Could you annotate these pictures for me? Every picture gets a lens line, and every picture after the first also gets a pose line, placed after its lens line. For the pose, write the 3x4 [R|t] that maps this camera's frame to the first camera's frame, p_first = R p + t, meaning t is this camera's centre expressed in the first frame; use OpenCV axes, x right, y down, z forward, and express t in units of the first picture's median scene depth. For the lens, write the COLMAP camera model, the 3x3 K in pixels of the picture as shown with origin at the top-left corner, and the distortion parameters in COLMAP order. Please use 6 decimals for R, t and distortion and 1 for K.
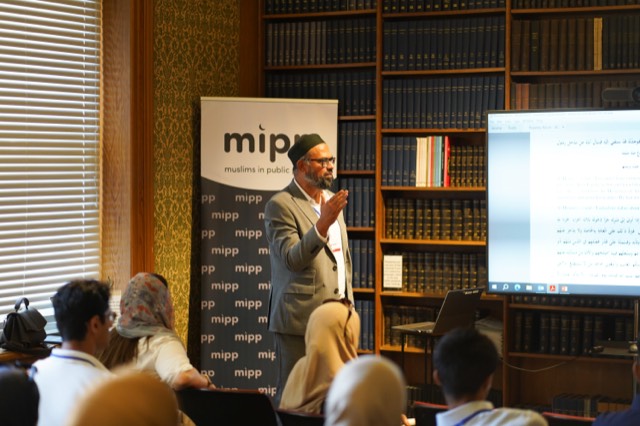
lens RADIAL K [[1528.4, 0, 320.0], [0, 1528.4, 213.0], [0, 0, 1]] dist [0.185248, -3.002393]
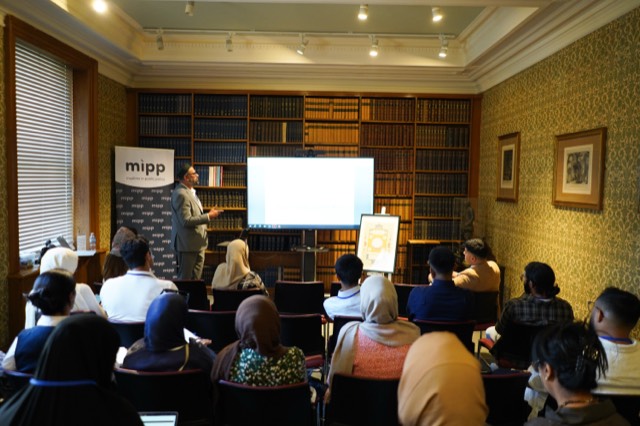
lens RADIAL K [[498.0, 0, 320.0], [0, 498.0, 213.0], [0, 0, 1]] dist [-0.013307, -0.003180]
pose [[0.888882, -0.017771, 0.457791, -0.148018], [-0.000477, 0.999211, 0.039715, -0.006054], [-0.458136, -0.035520, 0.888172, 0.198206]]
